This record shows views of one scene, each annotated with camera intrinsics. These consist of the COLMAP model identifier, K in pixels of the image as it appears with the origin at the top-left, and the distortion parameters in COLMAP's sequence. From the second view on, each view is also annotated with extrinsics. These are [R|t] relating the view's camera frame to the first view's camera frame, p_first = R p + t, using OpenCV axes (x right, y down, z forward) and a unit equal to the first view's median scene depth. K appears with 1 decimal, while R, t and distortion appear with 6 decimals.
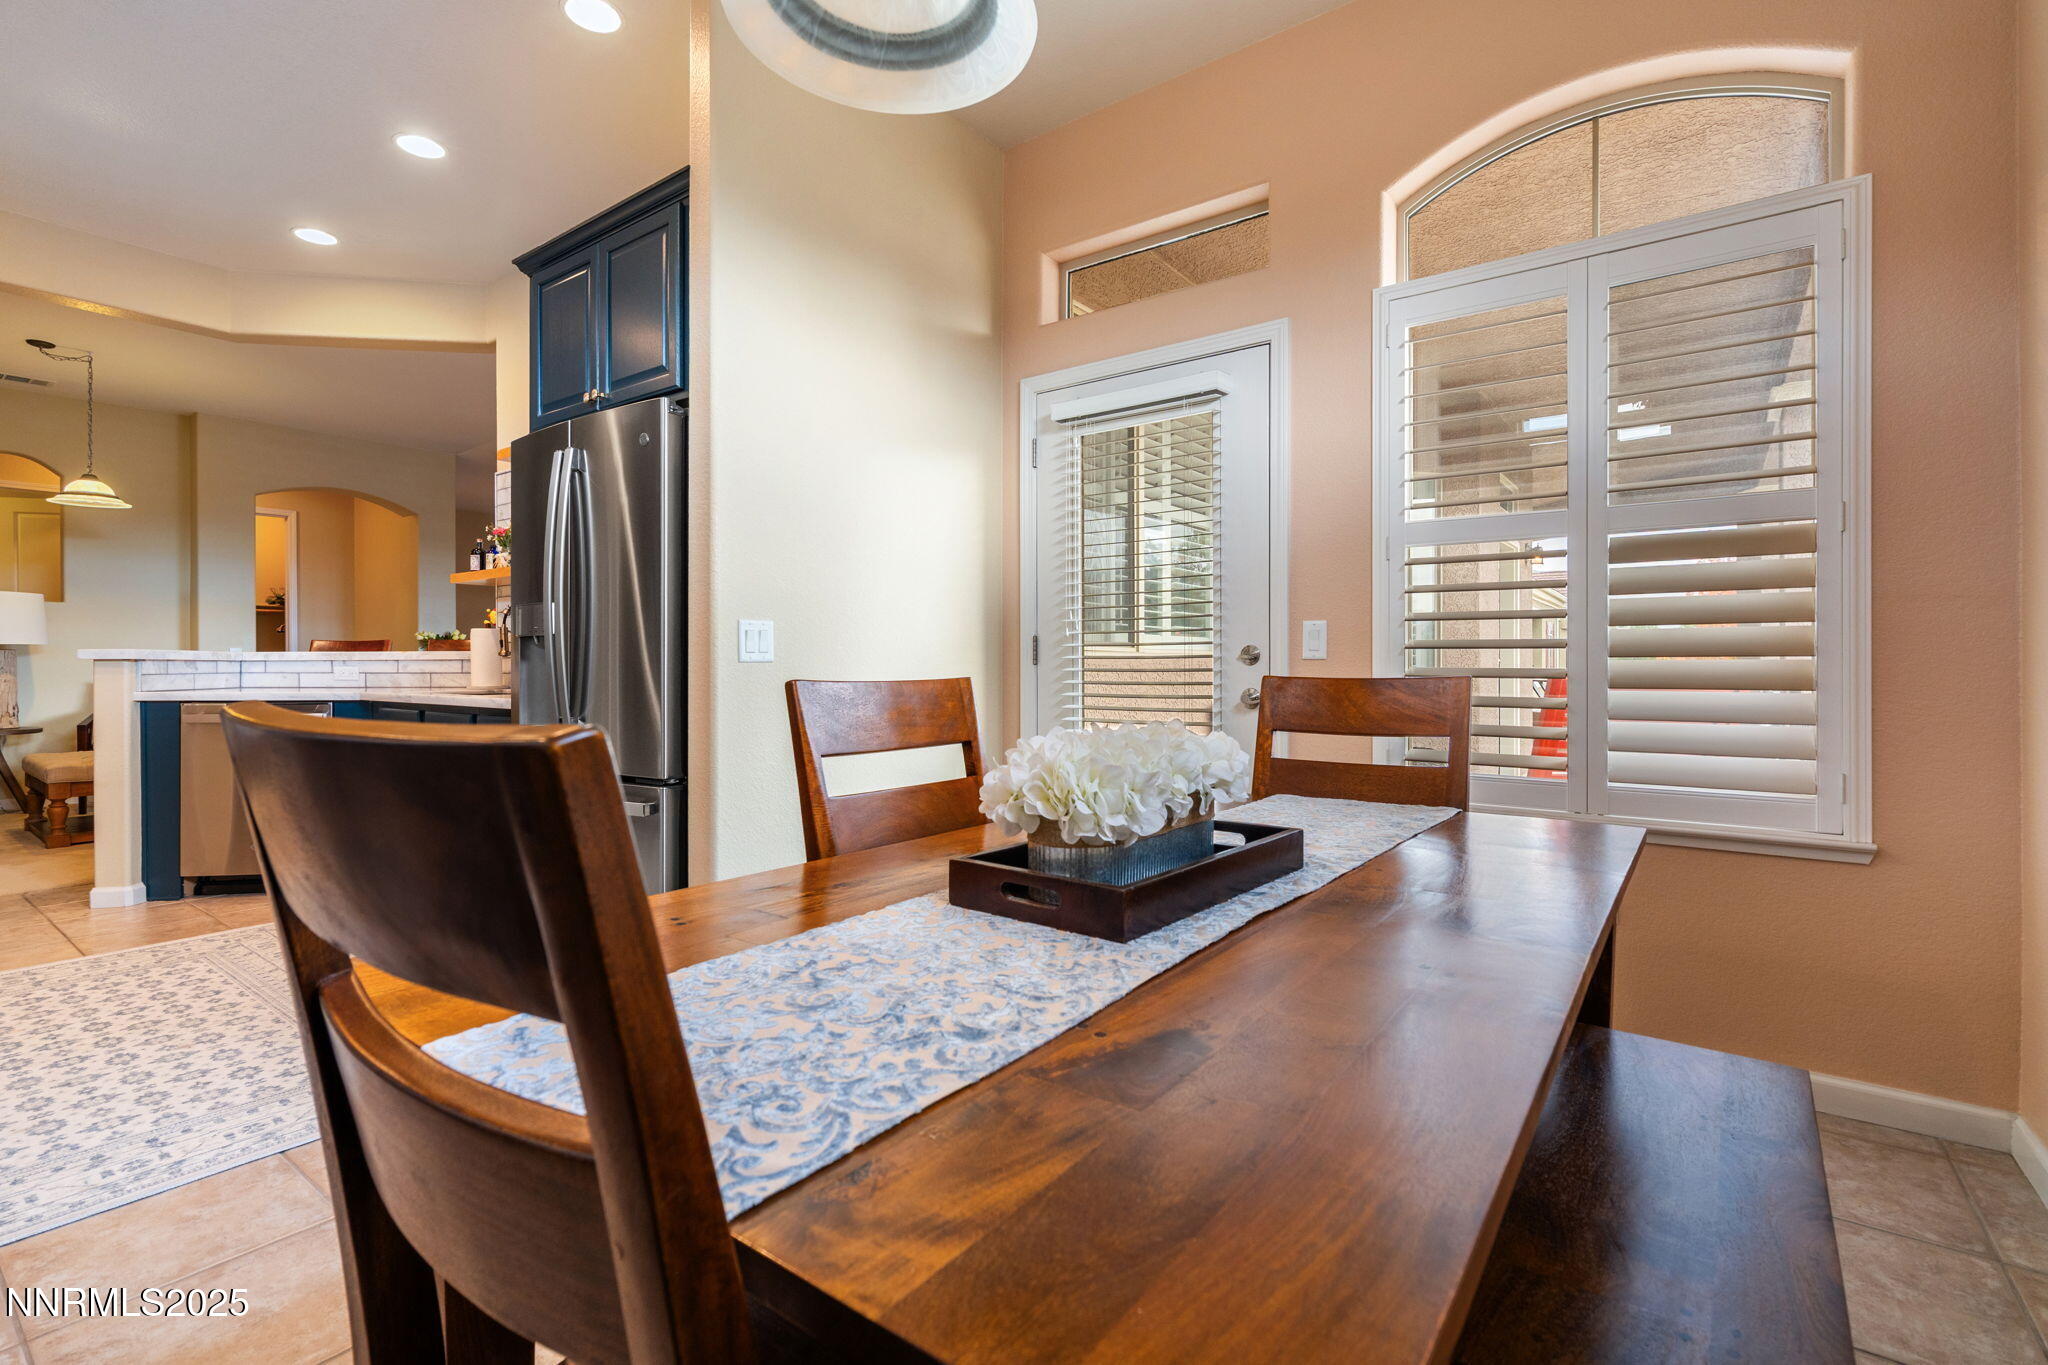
lens RADIAL K [[917.8, 0, 1022.8], [0, 917.8, 658.9], [0, 0, 1]] dist [-0.000806, -0.001608]
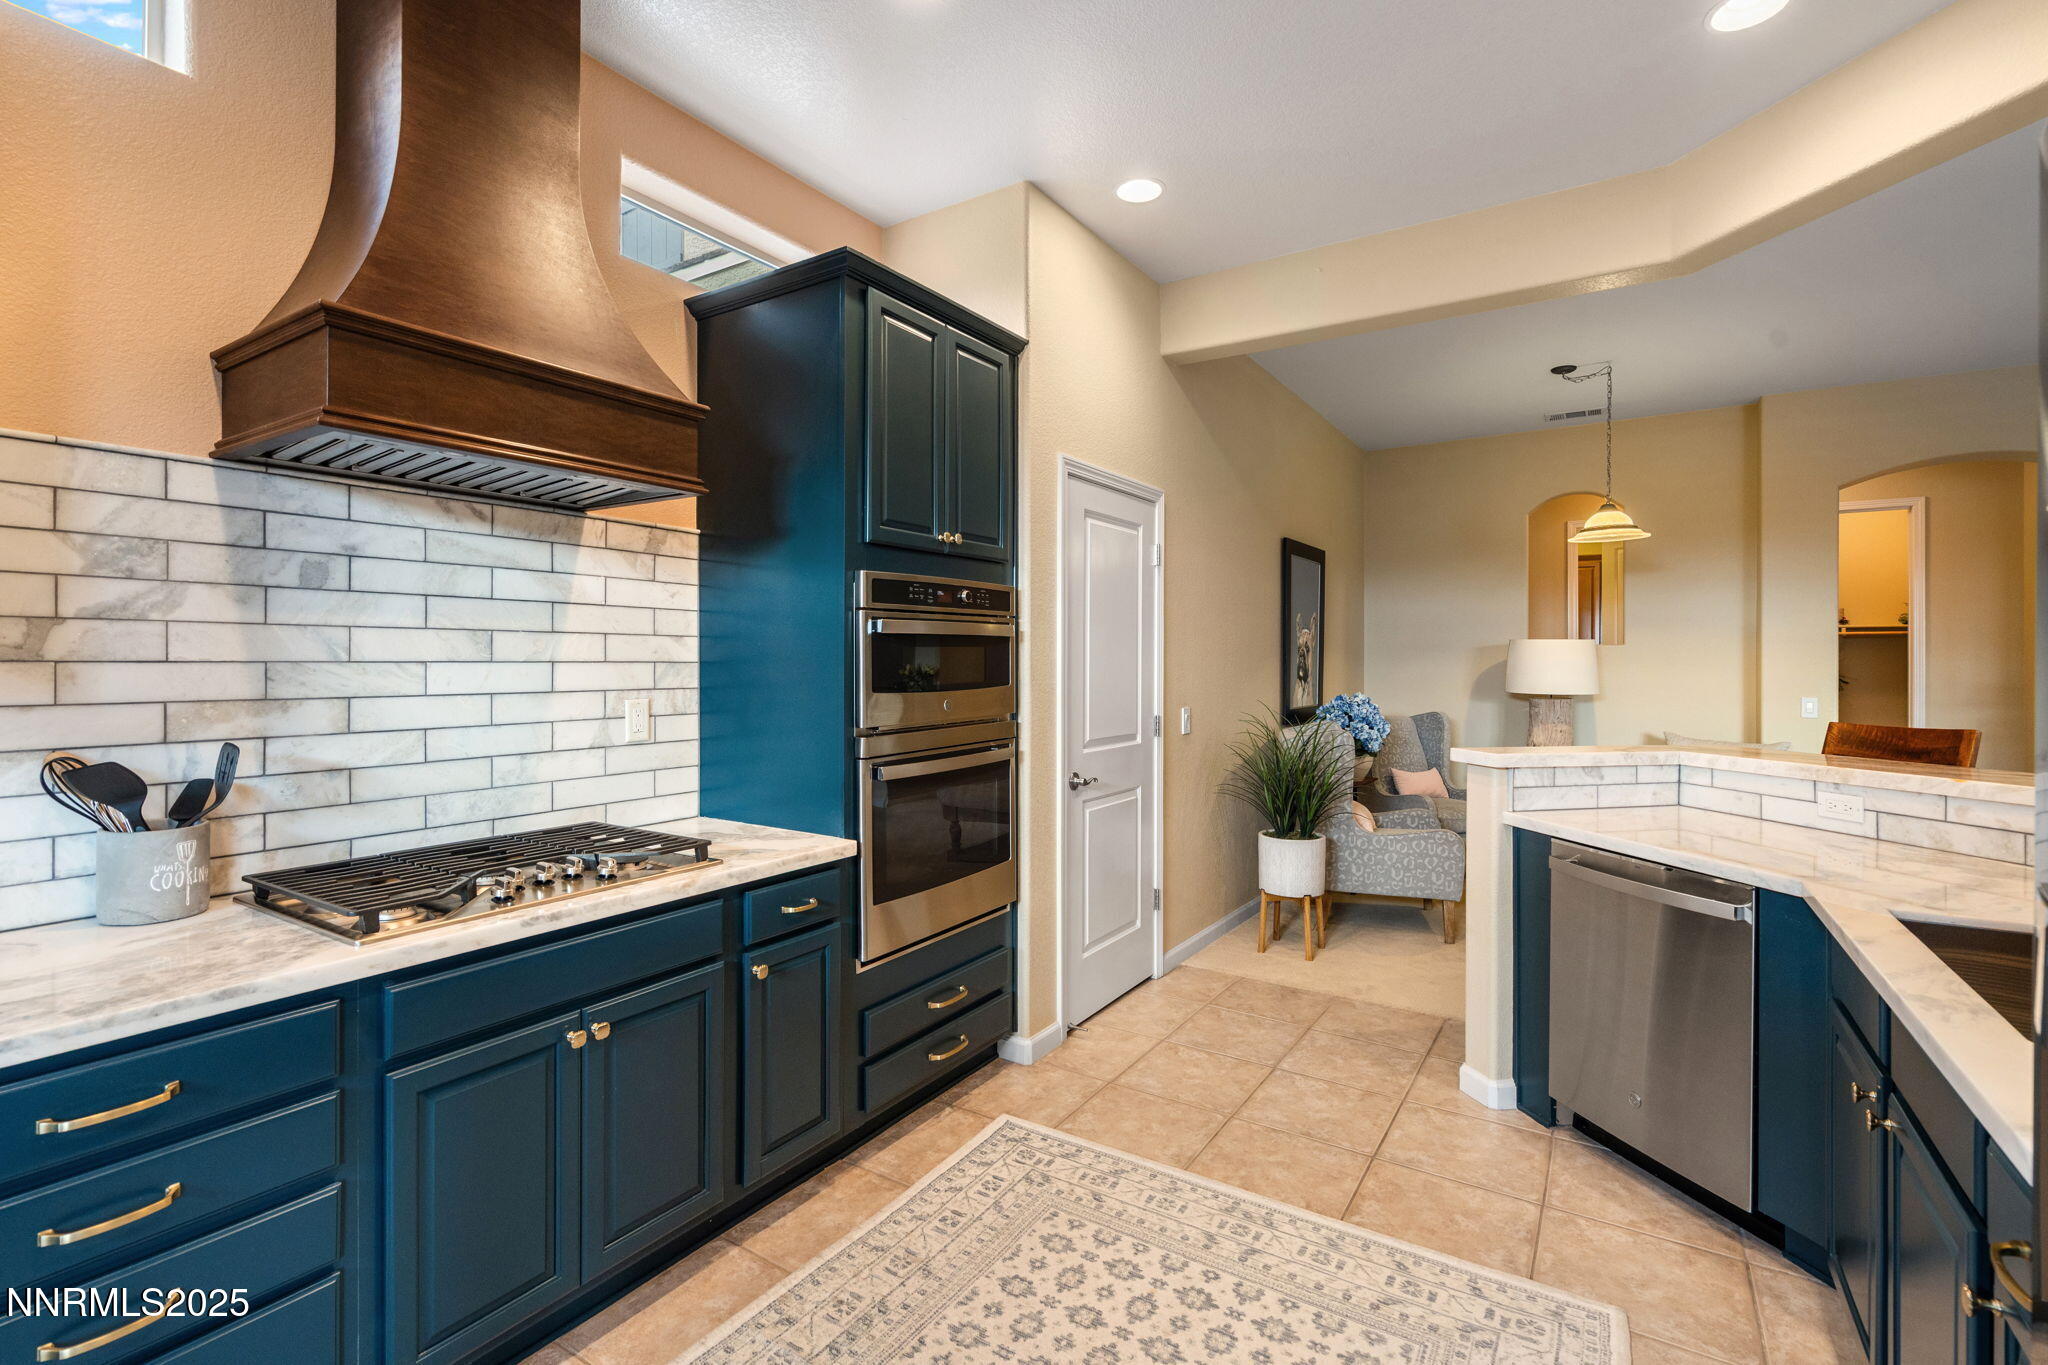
lens RADIAL K [[923.9, 0, 1025.9], [0, 923.9, 670.0], [0, 0, 1]] dist [0.000041, 0.000417]
pose [[0.061226, 0.012042, -0.998051, -0.334127], [0.003990, 0.999916, 0.012309, -0.106086], [0.998116, -0.004736, 0.061173, 0.718192]]
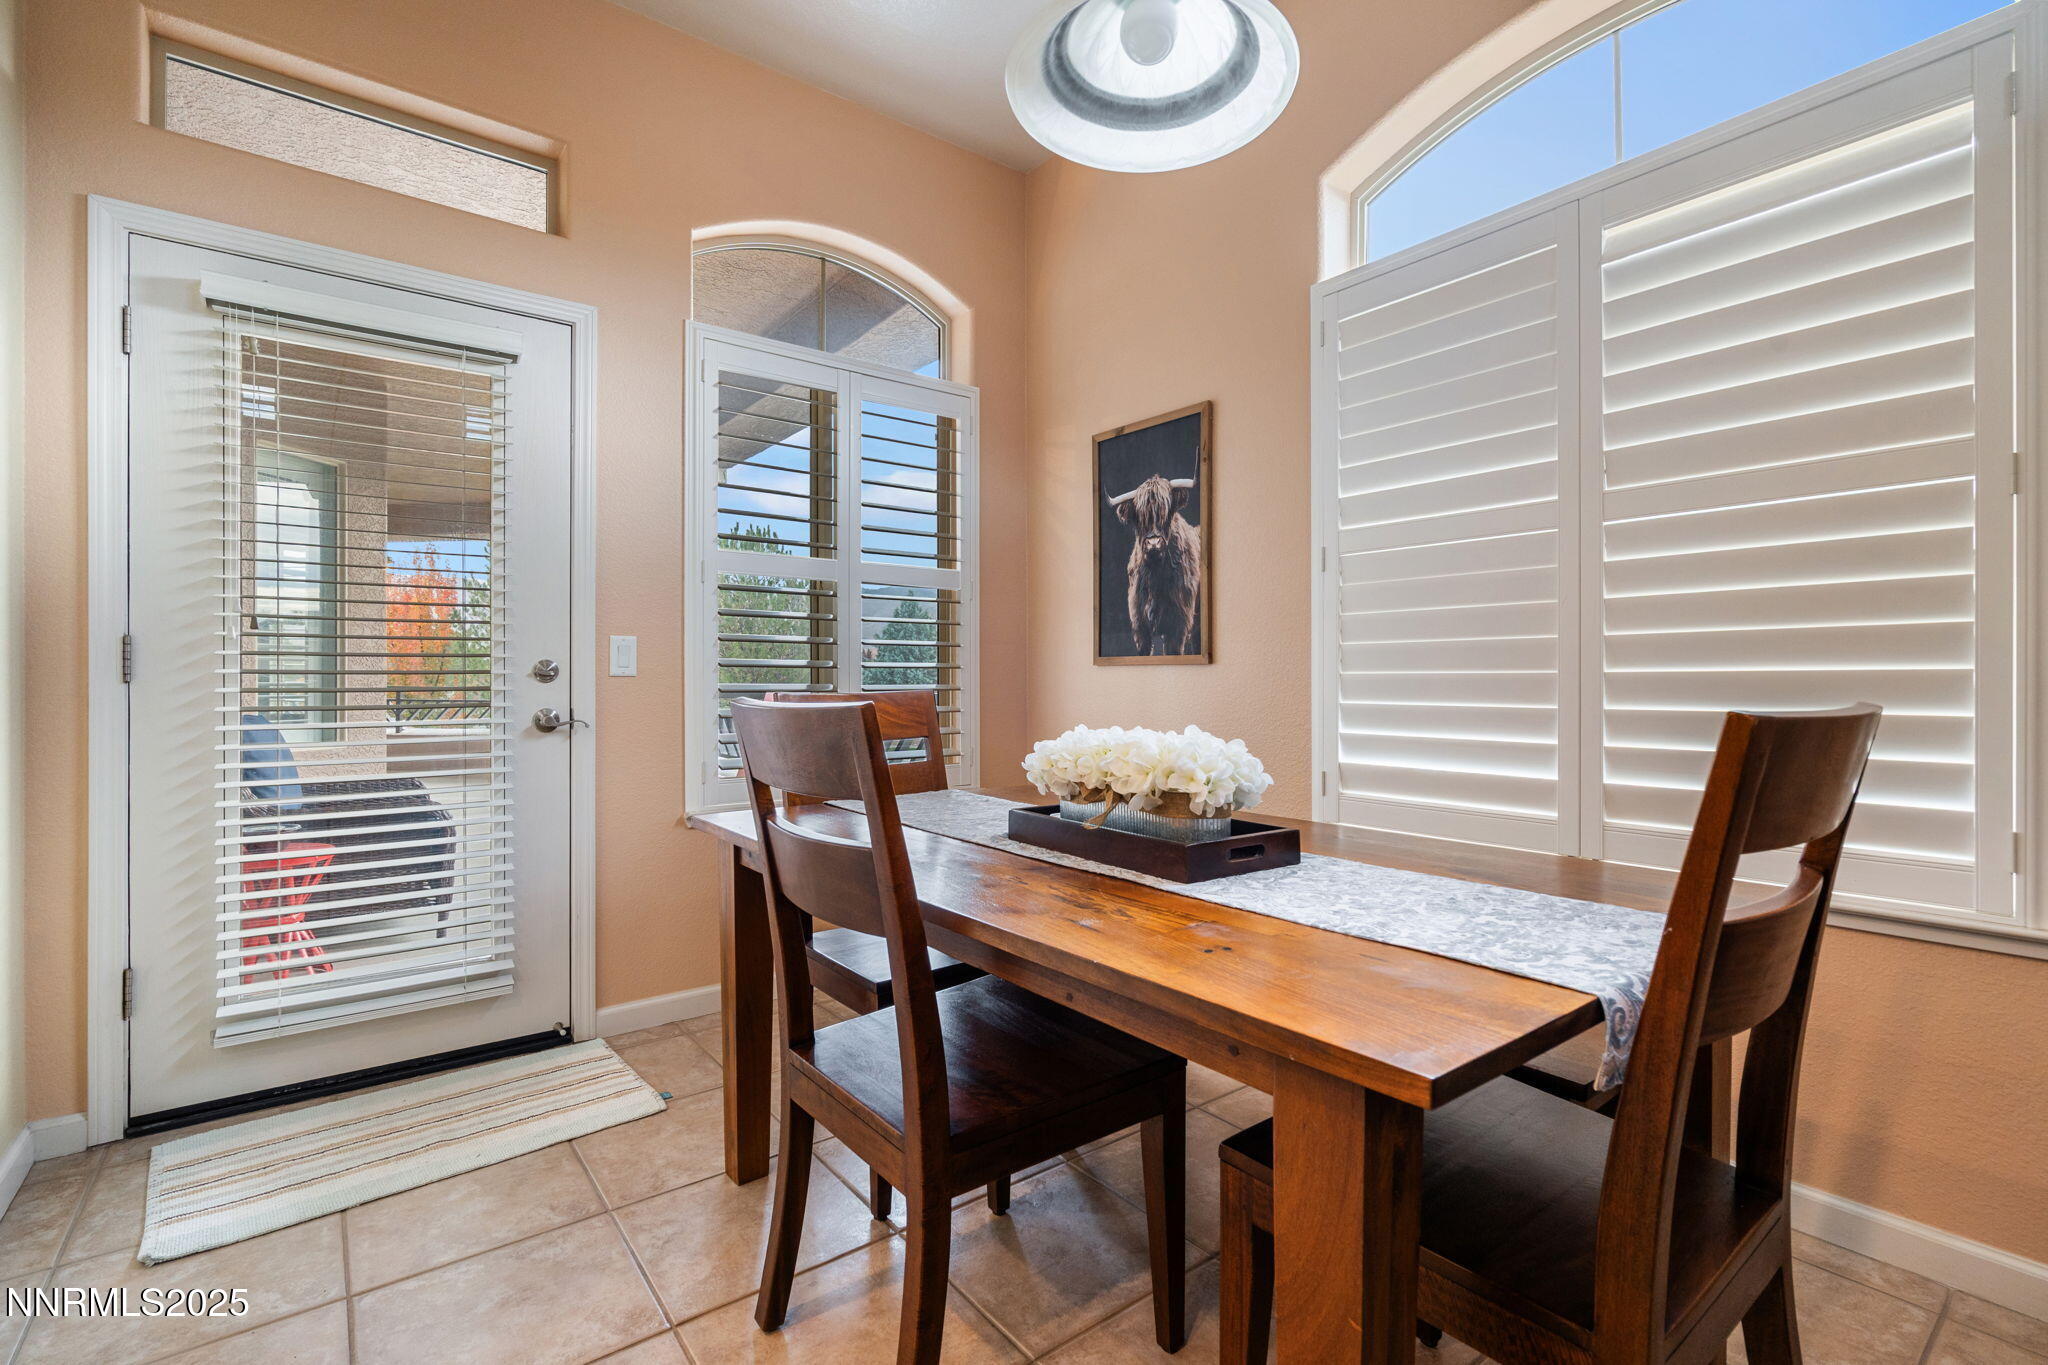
lens RADIAL K [[915.3, 0, 1024.0], [0, 915.3, 682.5], [0, 0, 1]] dist [-0.009373, 0.000118]
pose [[0.271371, -0.003363, 0.962469, -0.410703], [-0.001832, 0.999990, 0.004010, 0.002018], [-0.962473, -0.002852, 0.271362, 0.284080]]
